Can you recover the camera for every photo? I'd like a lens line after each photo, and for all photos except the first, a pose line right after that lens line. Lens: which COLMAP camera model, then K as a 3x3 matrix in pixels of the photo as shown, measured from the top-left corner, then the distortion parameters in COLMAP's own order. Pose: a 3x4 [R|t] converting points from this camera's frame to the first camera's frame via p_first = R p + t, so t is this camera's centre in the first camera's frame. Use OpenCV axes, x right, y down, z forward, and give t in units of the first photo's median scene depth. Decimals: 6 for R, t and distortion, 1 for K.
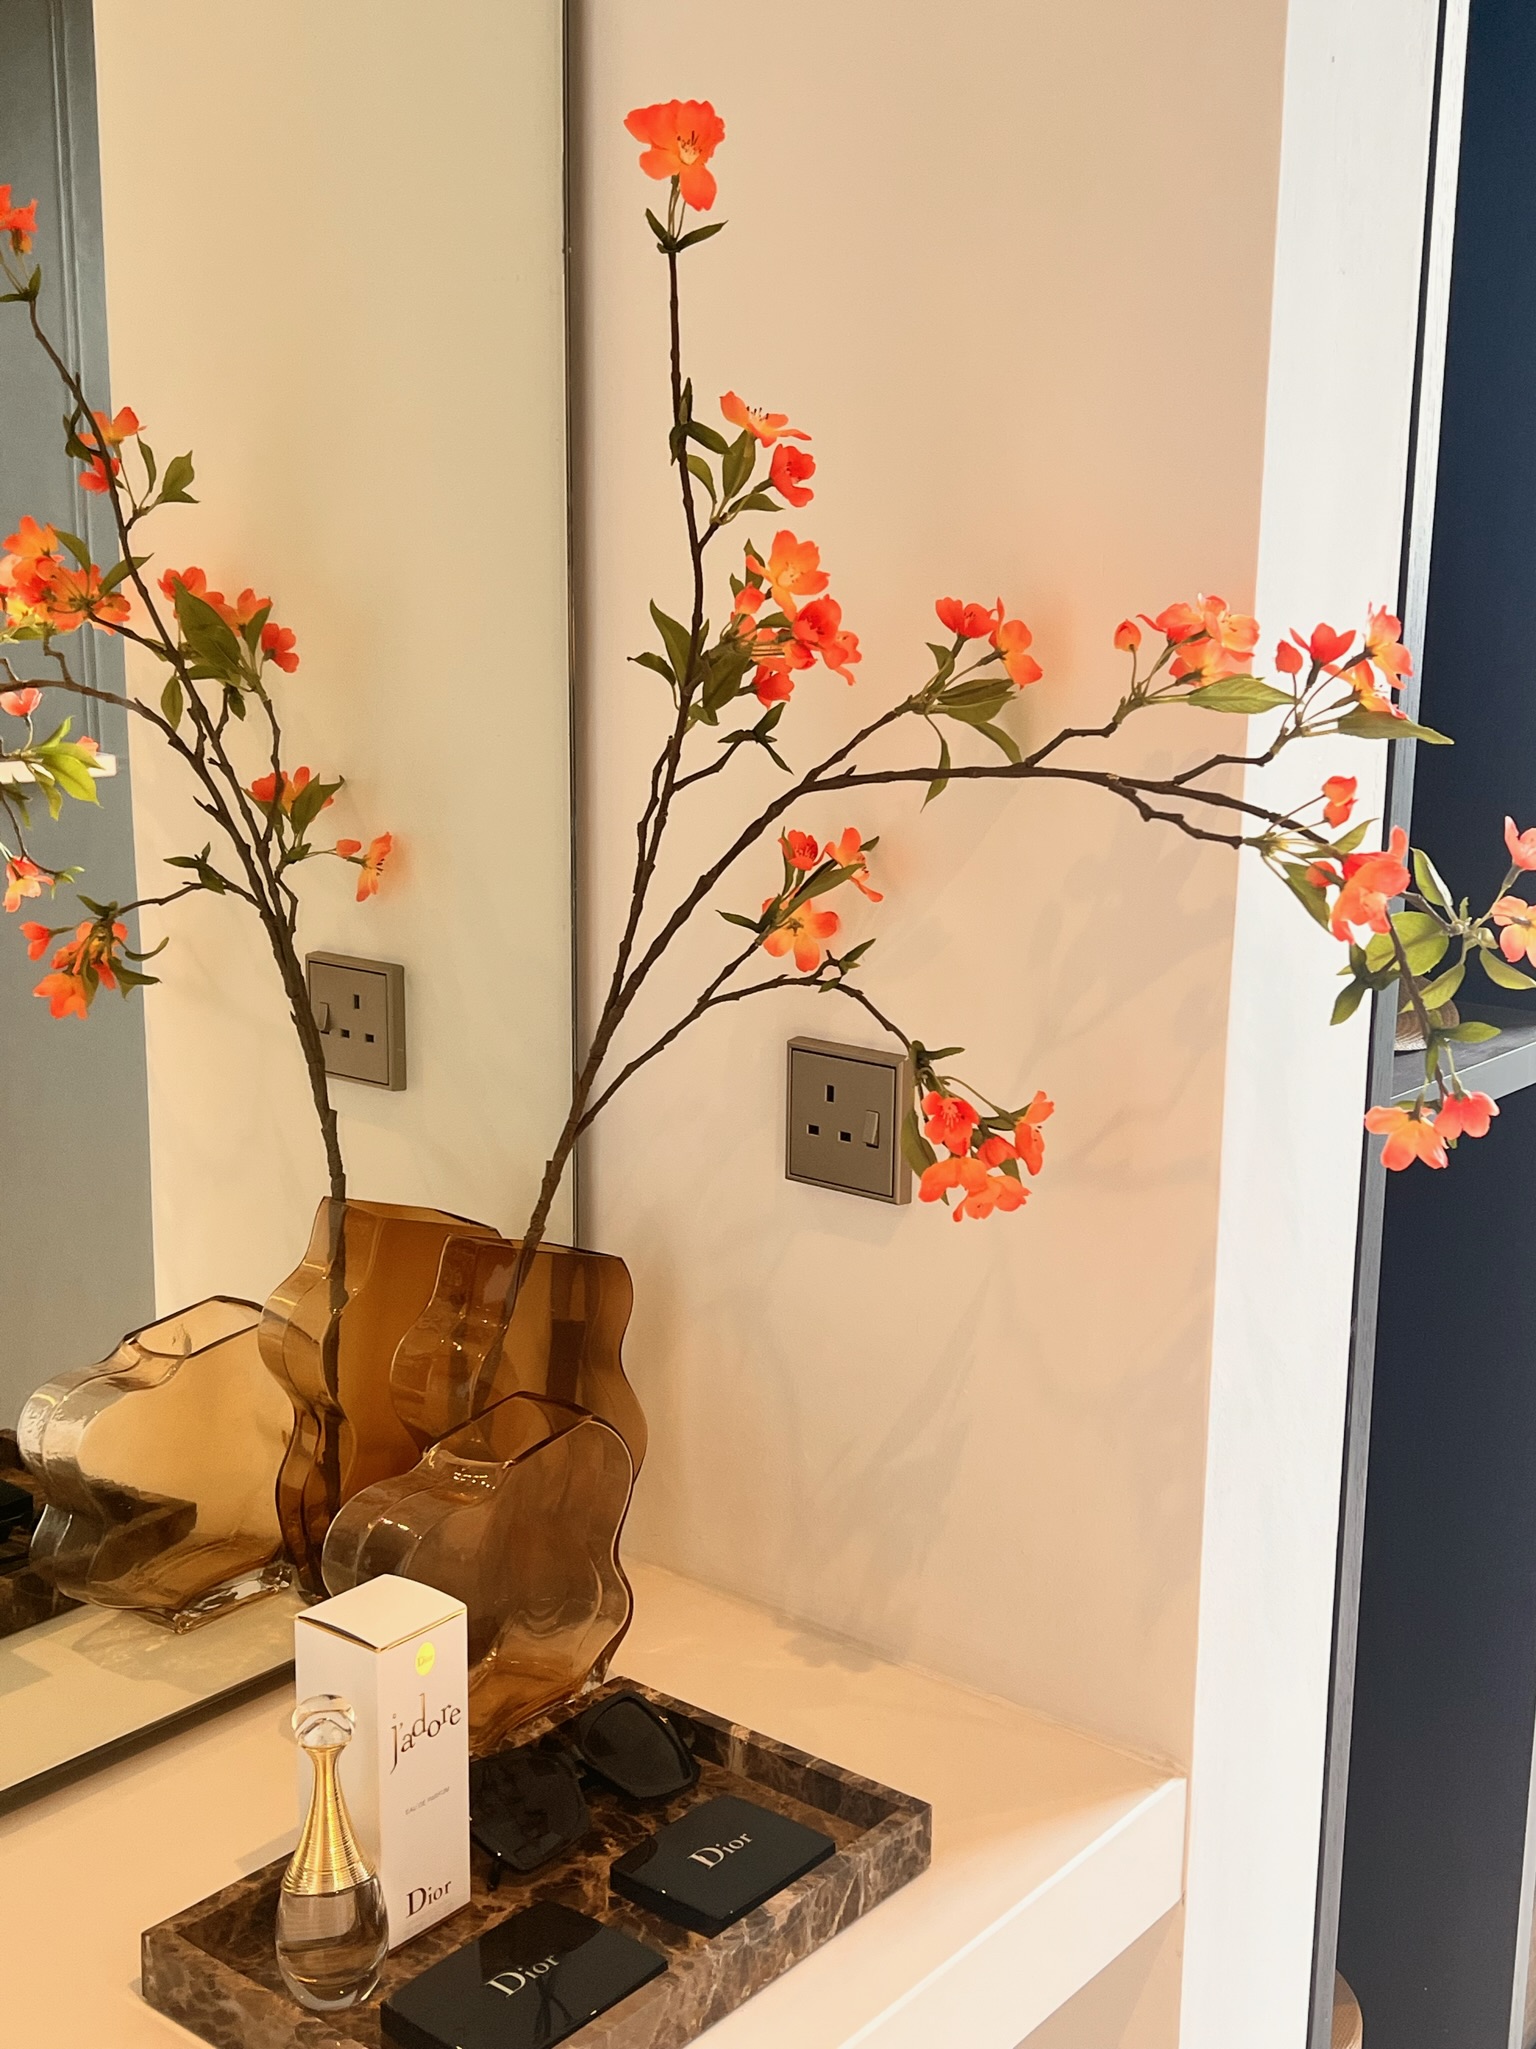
lens RADIAL K [[2423.9, 0, 795.4], [0, 2423.9, 1056.4], [0, 0, 1]] dist [0.150069, 0.000000]
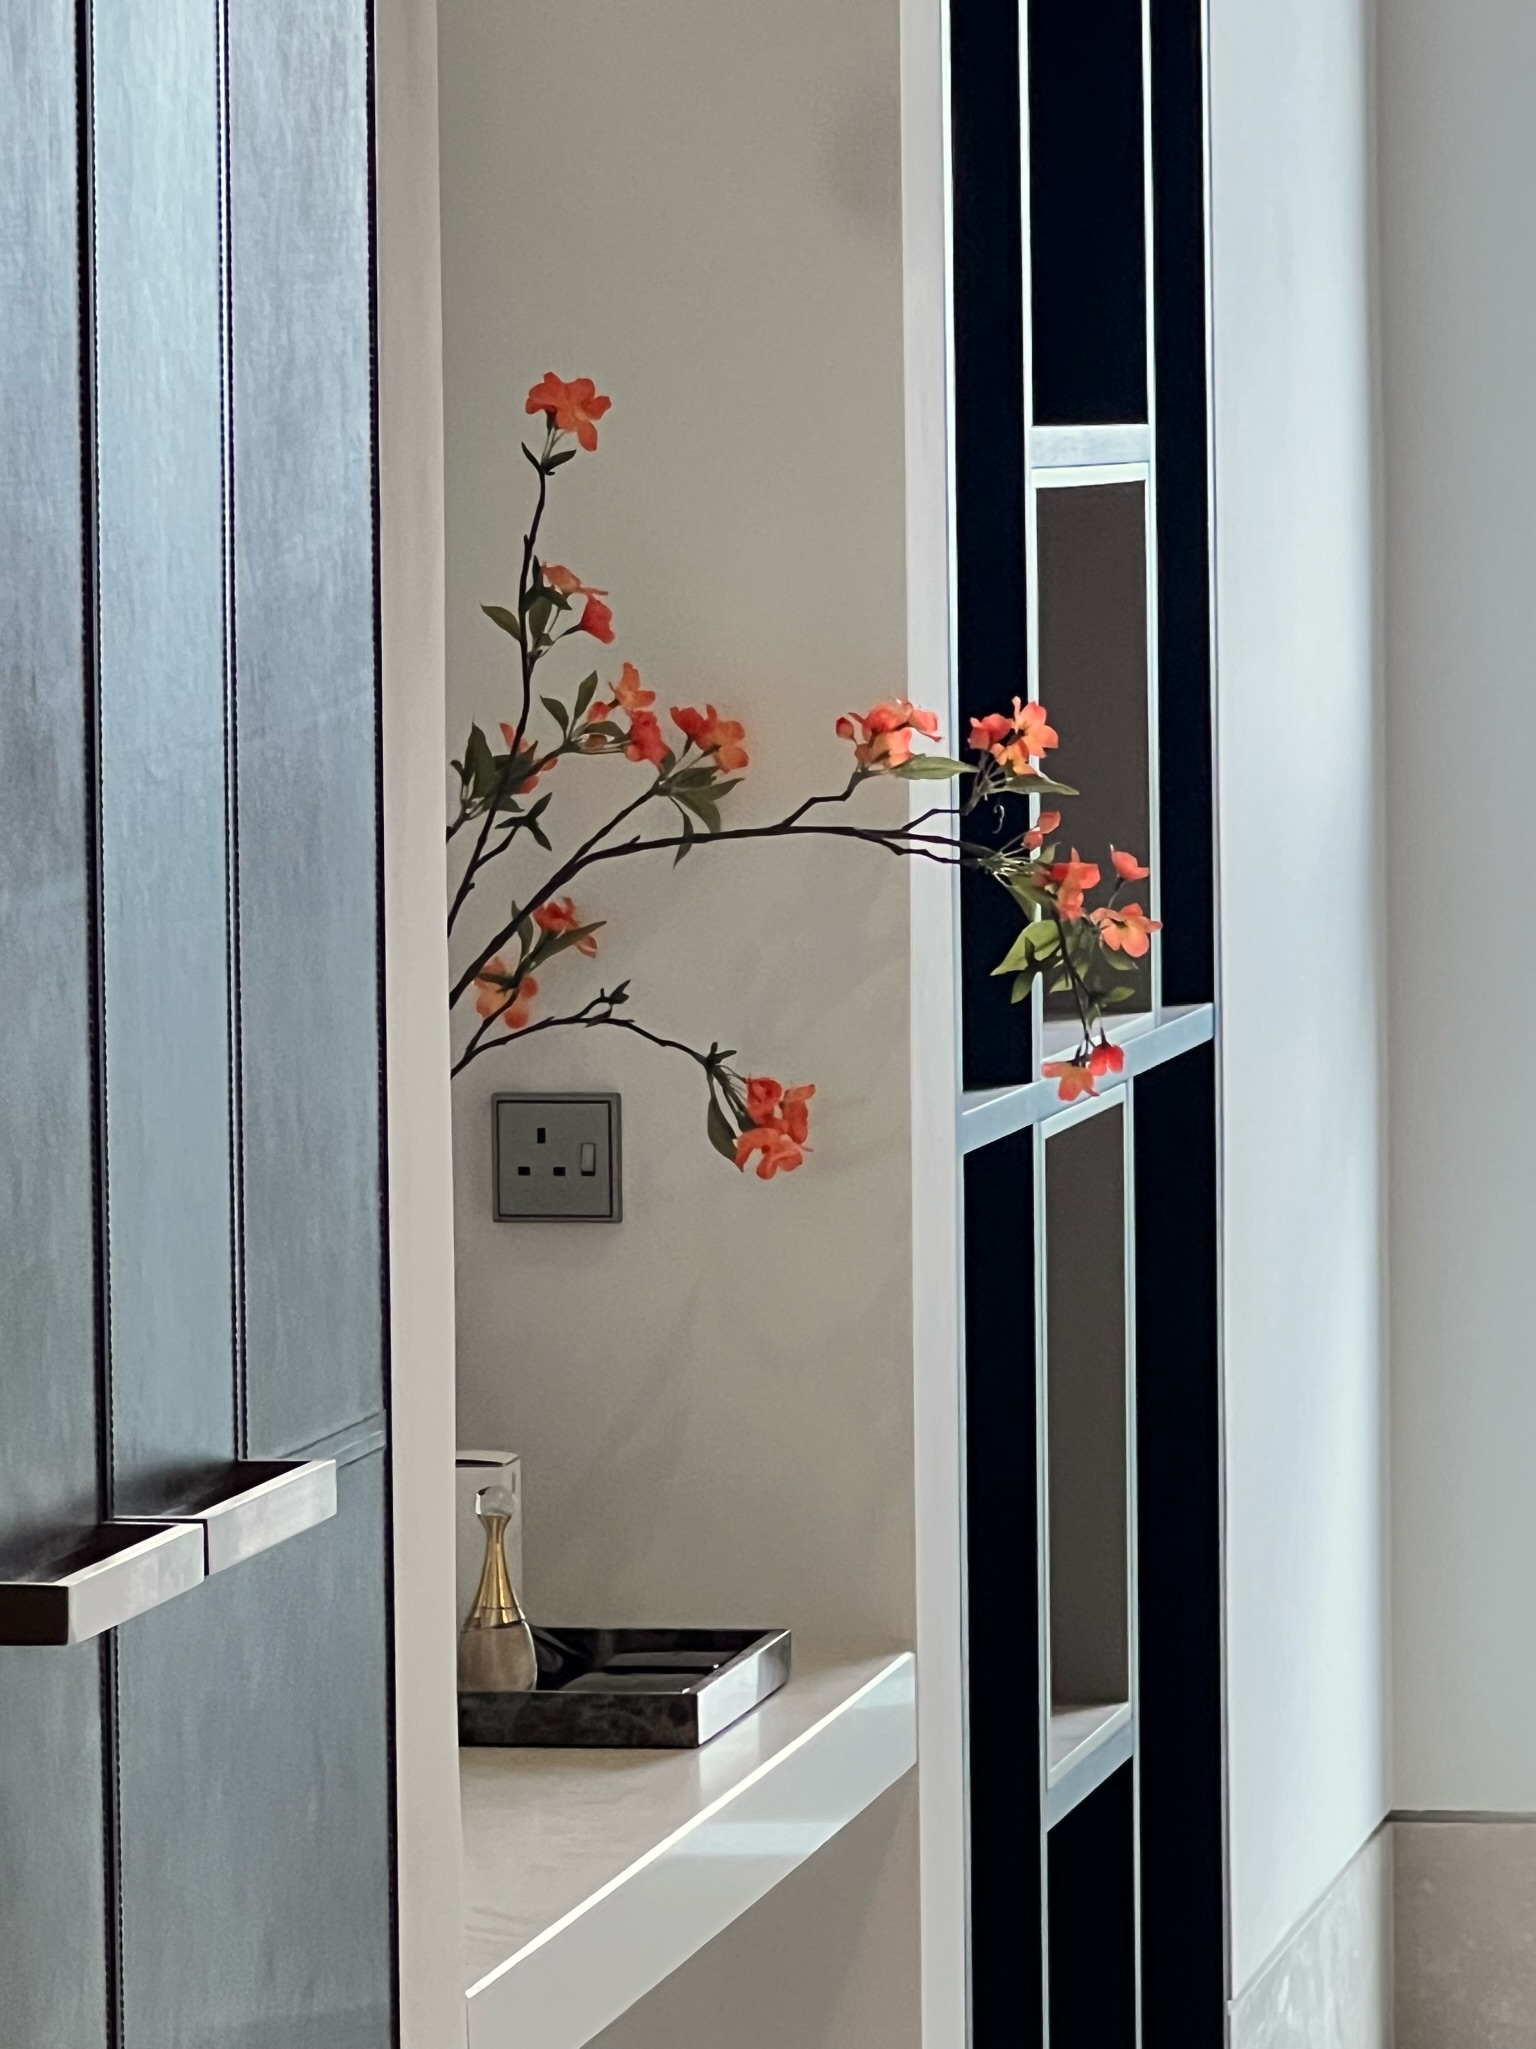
lens RADIAL K [[10198.2, 0, 767.8], [0, 10198.2, 1024.6], [0, 0, 1]] dist [-0.280744, 0.000000]
pose [[0.881255, -0.051847, 0.469789, -2.410054], [0.125079, 0.984111, -0.126020, 0.654471], [-0.455791, 0.169816, 0.873737, -3.657476]]
